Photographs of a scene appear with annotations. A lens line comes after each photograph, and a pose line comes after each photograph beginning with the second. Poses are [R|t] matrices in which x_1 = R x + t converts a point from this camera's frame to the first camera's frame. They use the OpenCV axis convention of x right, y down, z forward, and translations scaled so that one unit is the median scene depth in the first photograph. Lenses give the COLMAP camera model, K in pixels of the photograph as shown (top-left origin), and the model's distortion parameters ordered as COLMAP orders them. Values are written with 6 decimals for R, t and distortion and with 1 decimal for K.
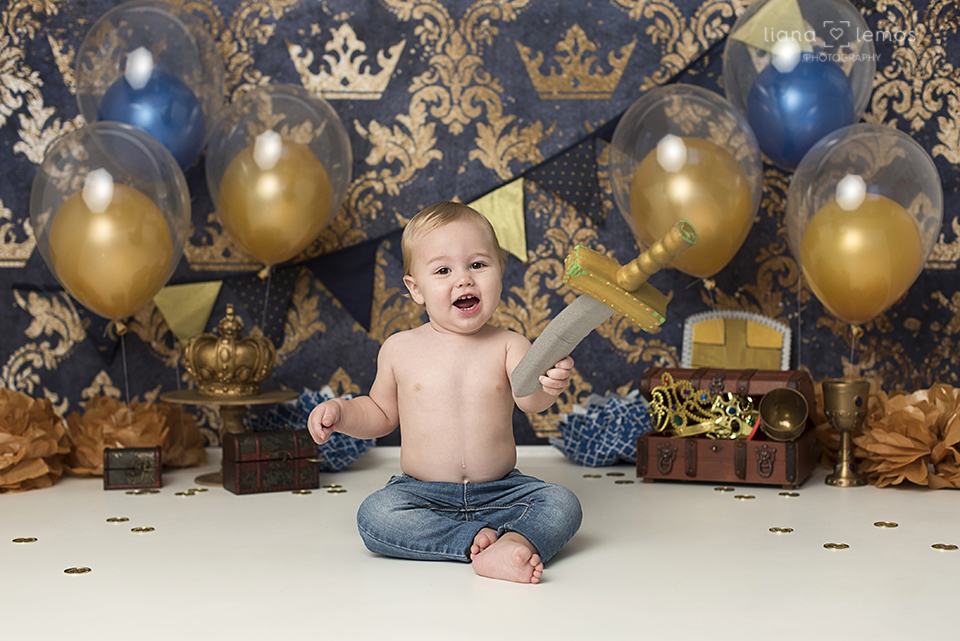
lens RADIAL K [[1474.0, 0, 490.2], [0, 1474.0, 345.6], [0, 0, 1]] dist [0.008023, 0.102199]
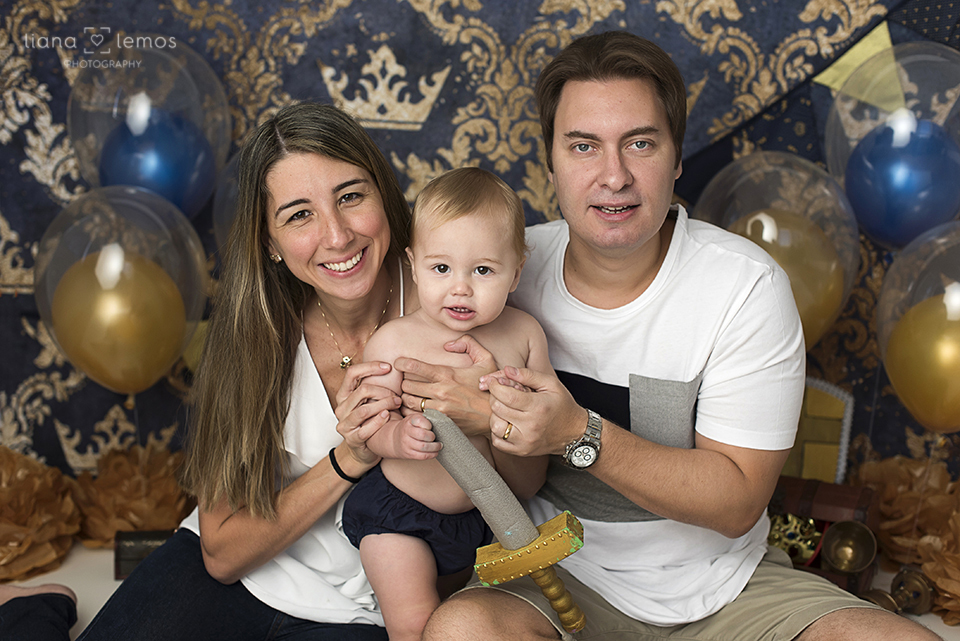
lens RADIAL K [[1417.3, 0, 480.0], [0, 1417.3, 320.5], [0, 0, 1]] dist [0.008210, 0.073655]
pose [[0.998985, 0.042494, -0.014954, -0.019965], [-0.039630, 0.986834, 0.156806, -0.190284], [0.021421, -0.156054, 0.987516, 0.121070]]
